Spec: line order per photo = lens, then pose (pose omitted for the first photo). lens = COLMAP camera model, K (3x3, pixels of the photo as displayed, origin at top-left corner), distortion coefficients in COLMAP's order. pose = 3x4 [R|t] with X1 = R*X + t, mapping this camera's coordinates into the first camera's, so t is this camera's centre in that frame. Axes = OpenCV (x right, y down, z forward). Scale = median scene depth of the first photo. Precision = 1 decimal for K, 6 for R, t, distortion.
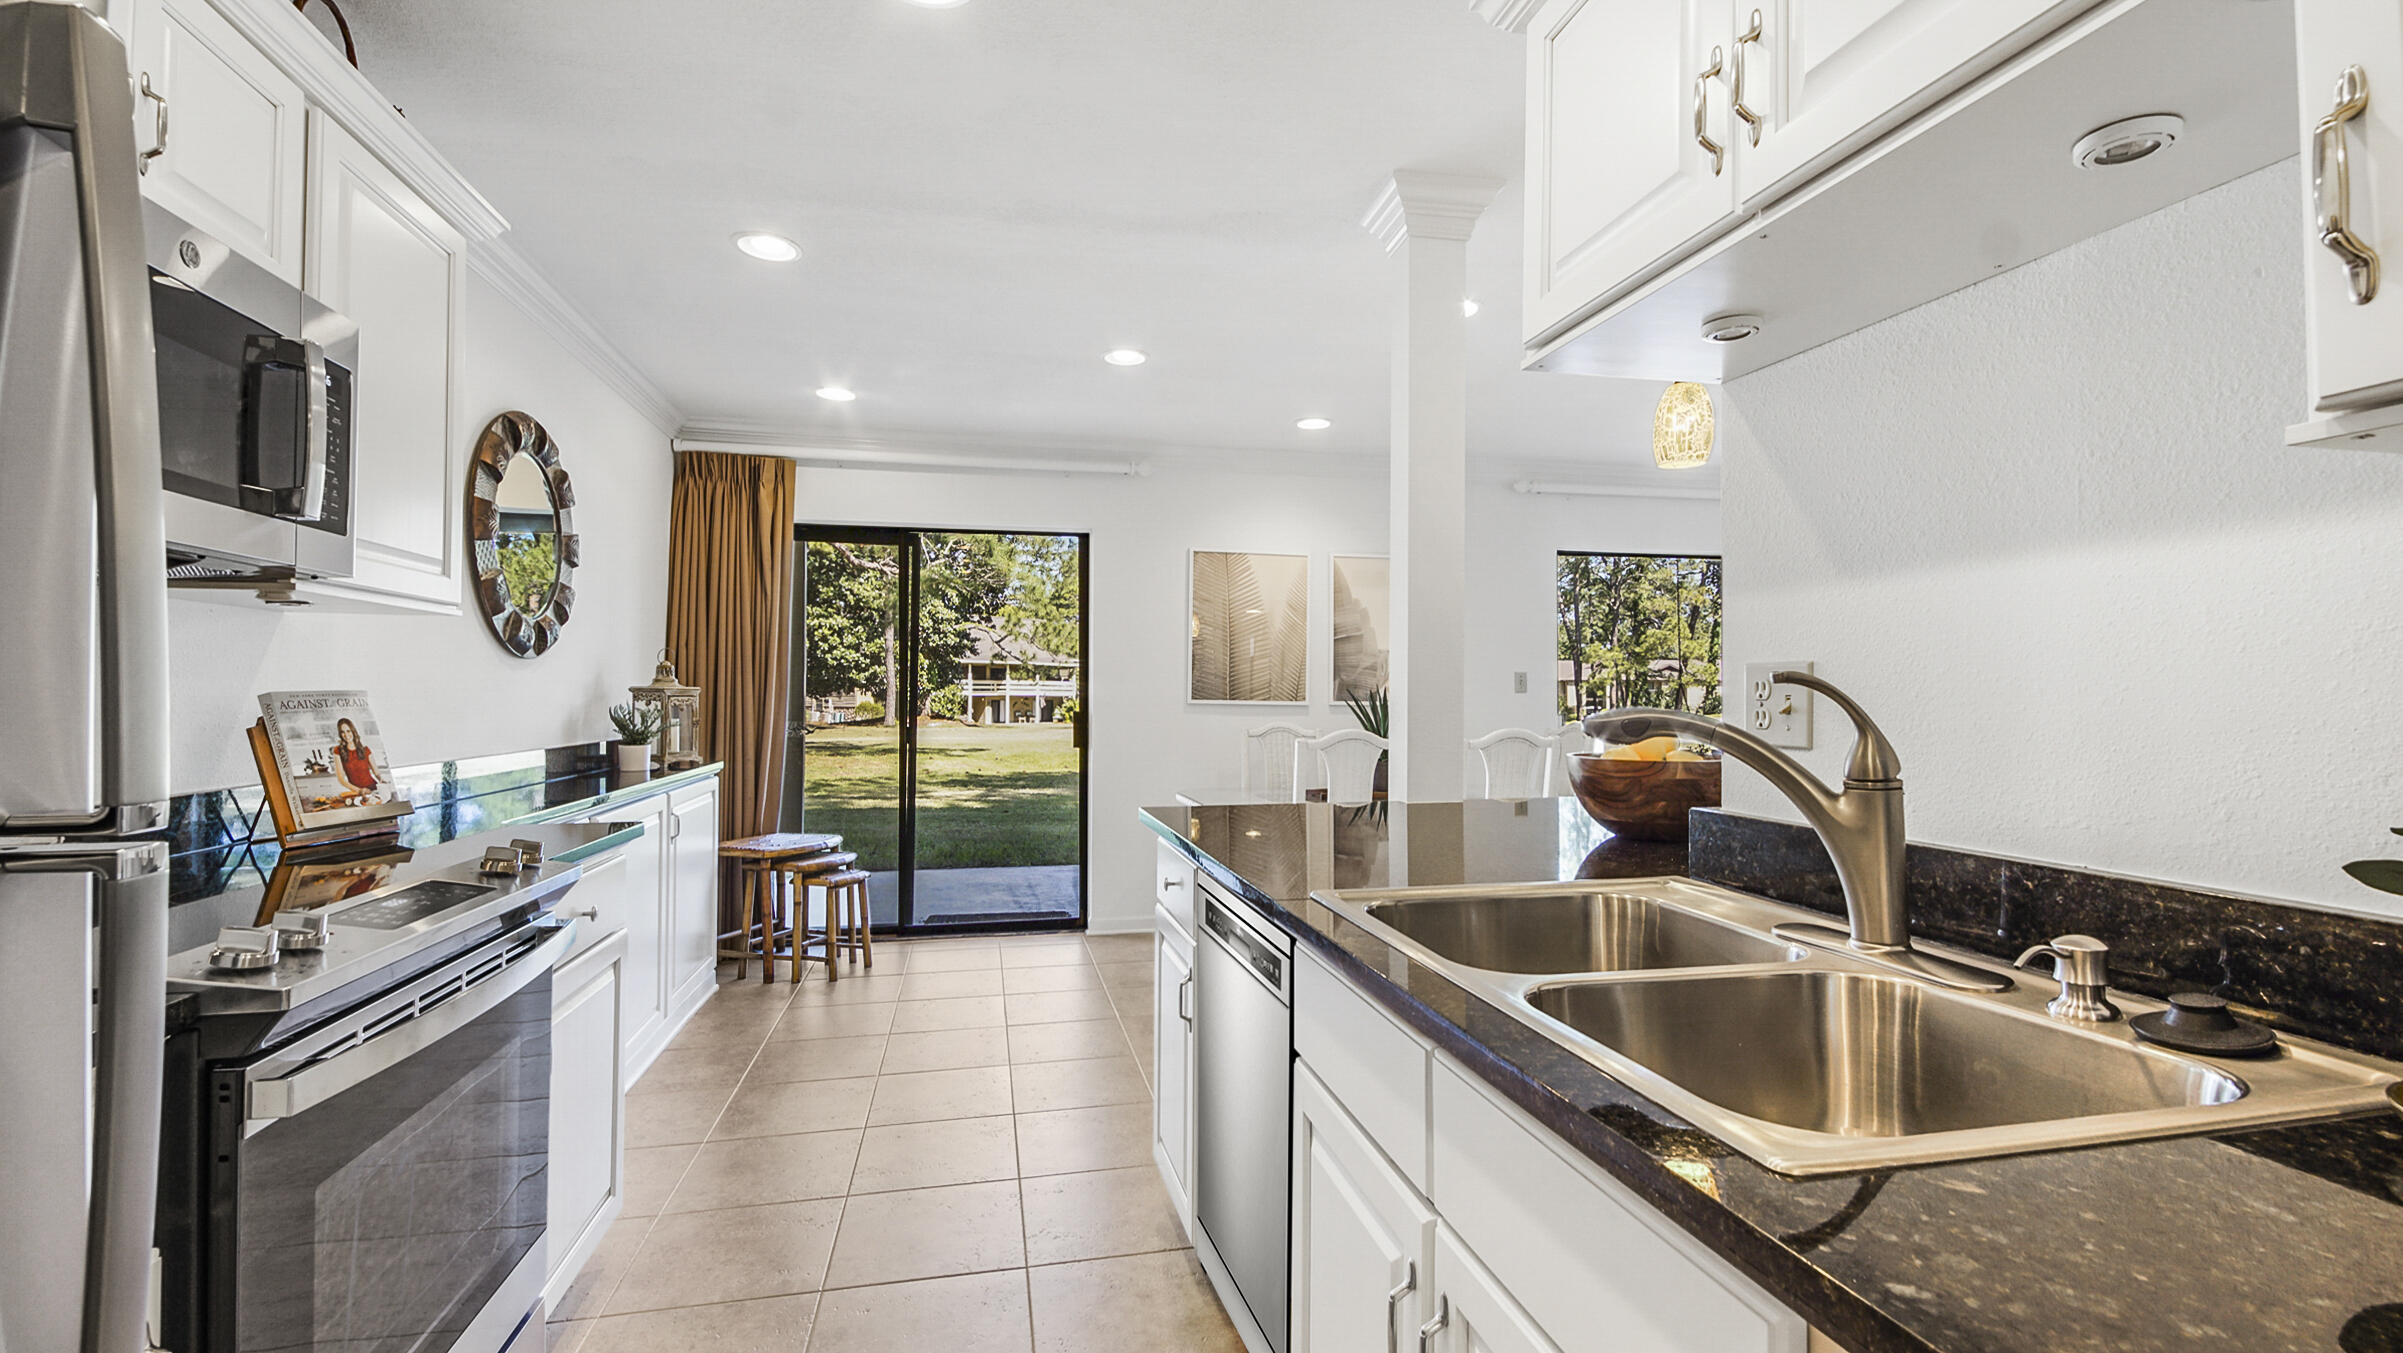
lens RADIAL K [[1044.3, 0, 1201.5], [0, 1044.3, 676.5], [0, 0, 1]] dist [-0.000430, -0.000049]
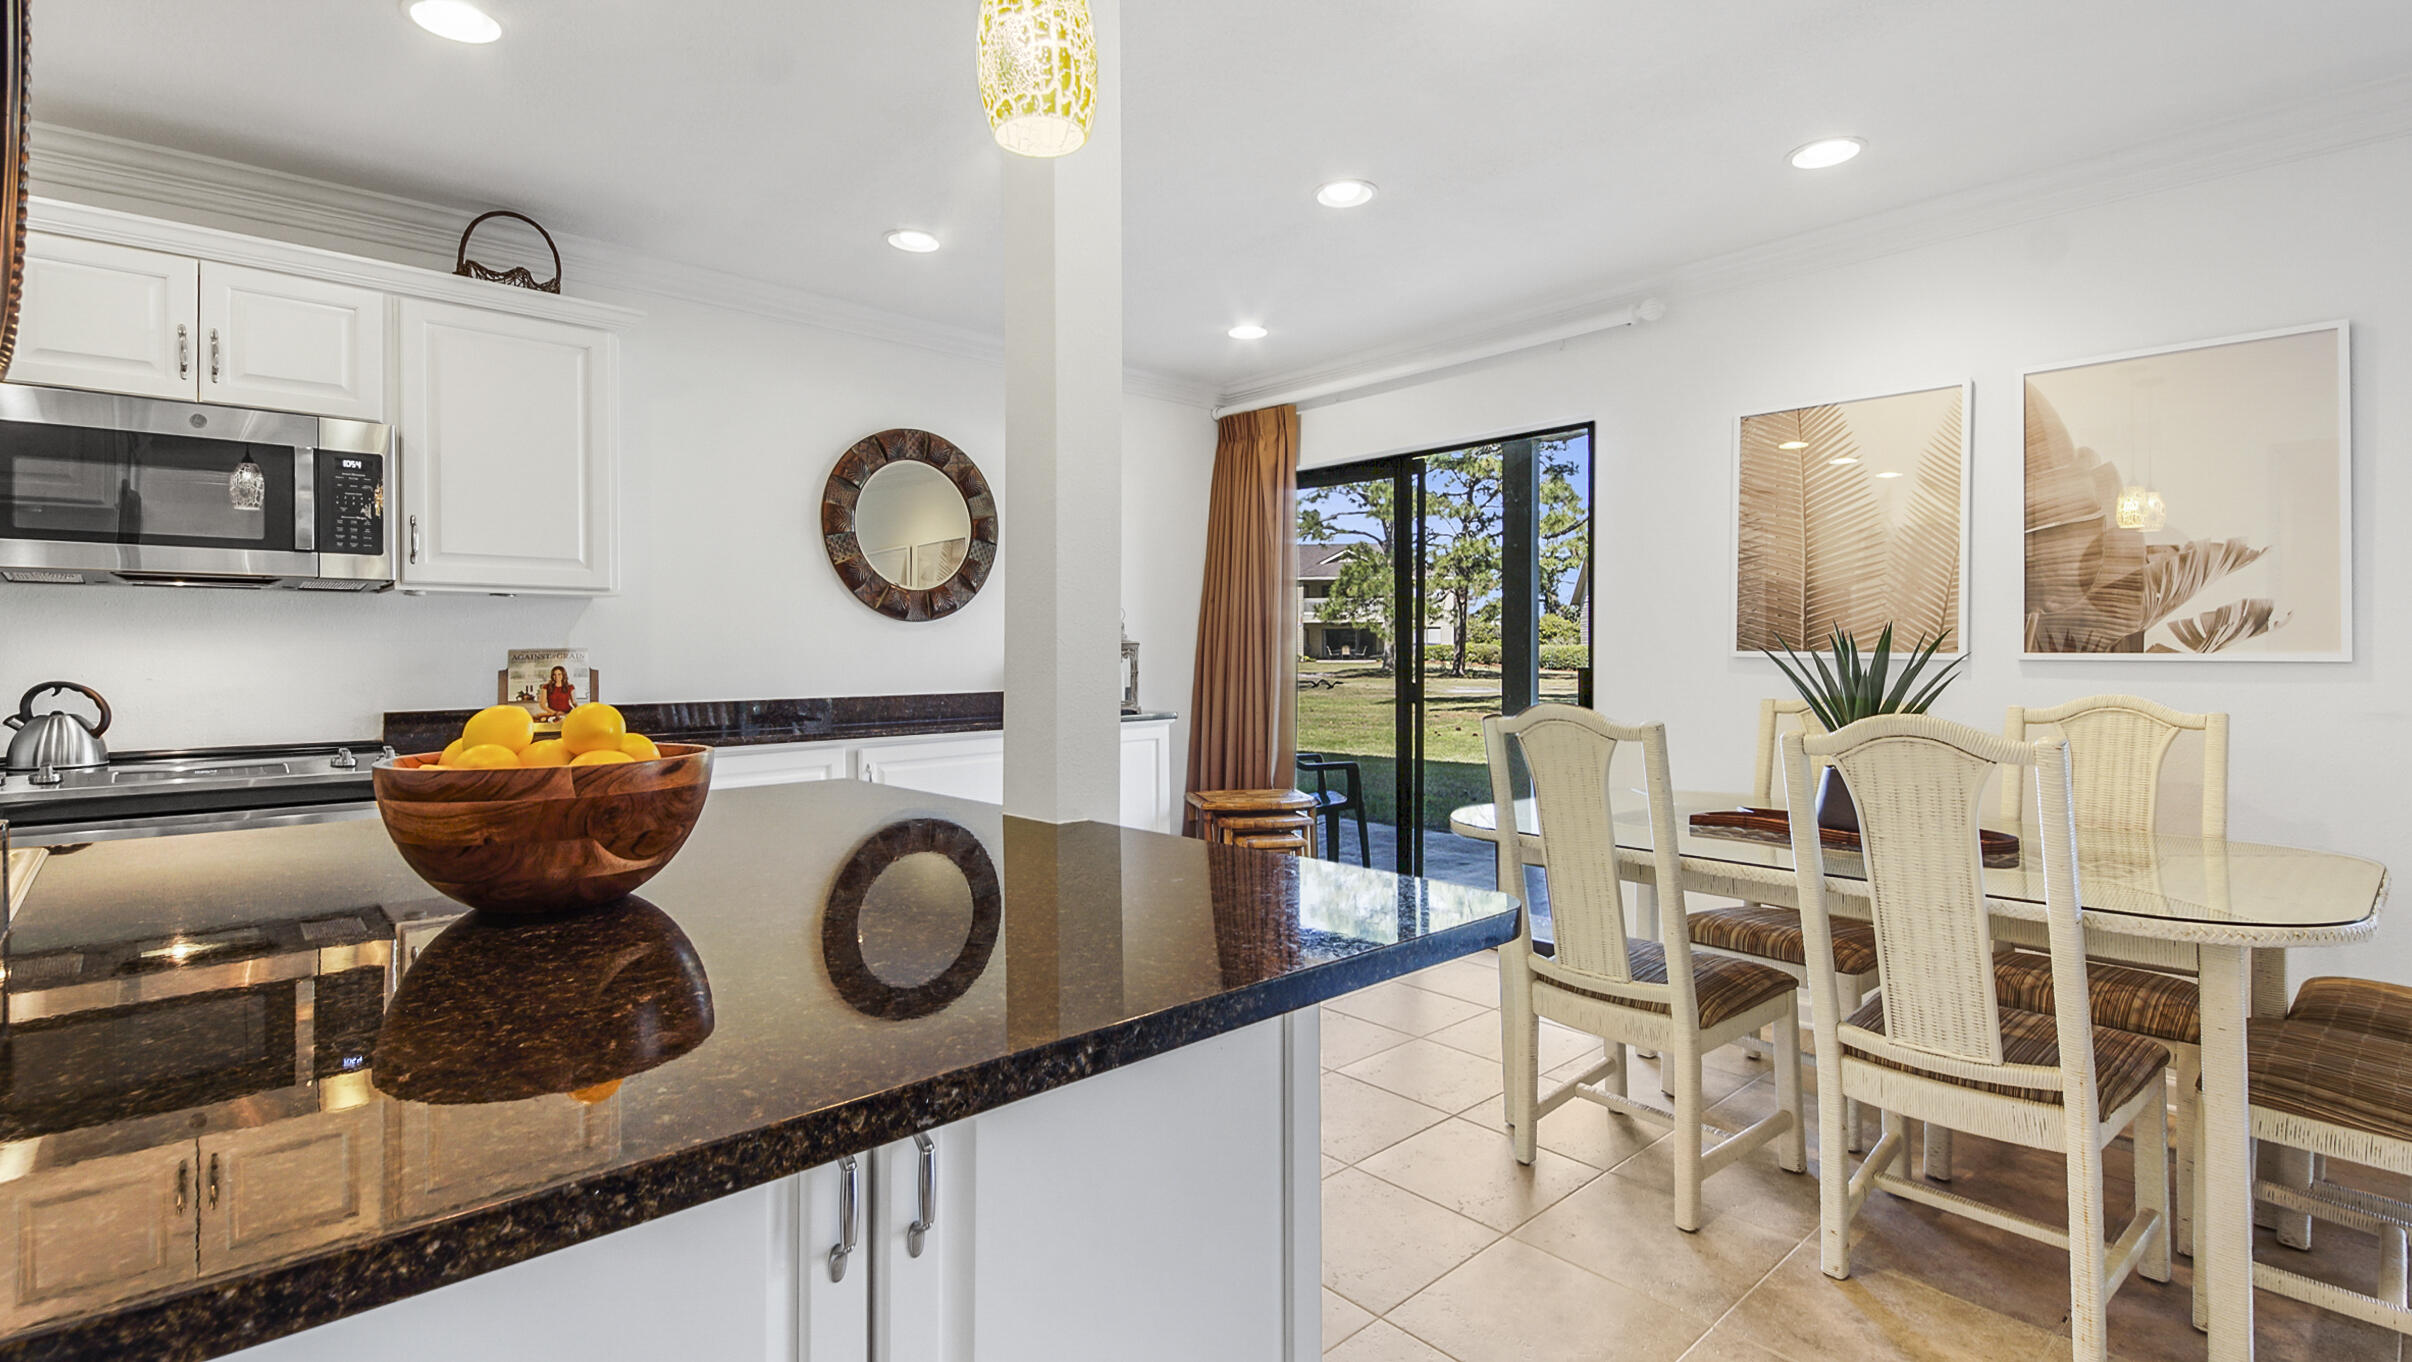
lens RADIAL K [[1086.4, 0, 1206.0], [0, 1086.4, 681.0], [0, 0, 1]] dist [0.002578, 0.000194]
pose [[0.497178, 0.018410, -0.867453, 0.435908], [0.022010, 0.999186, 0.033821, 0.011360], [0.867369, -0.035908, 0.496368, 0.416316]]
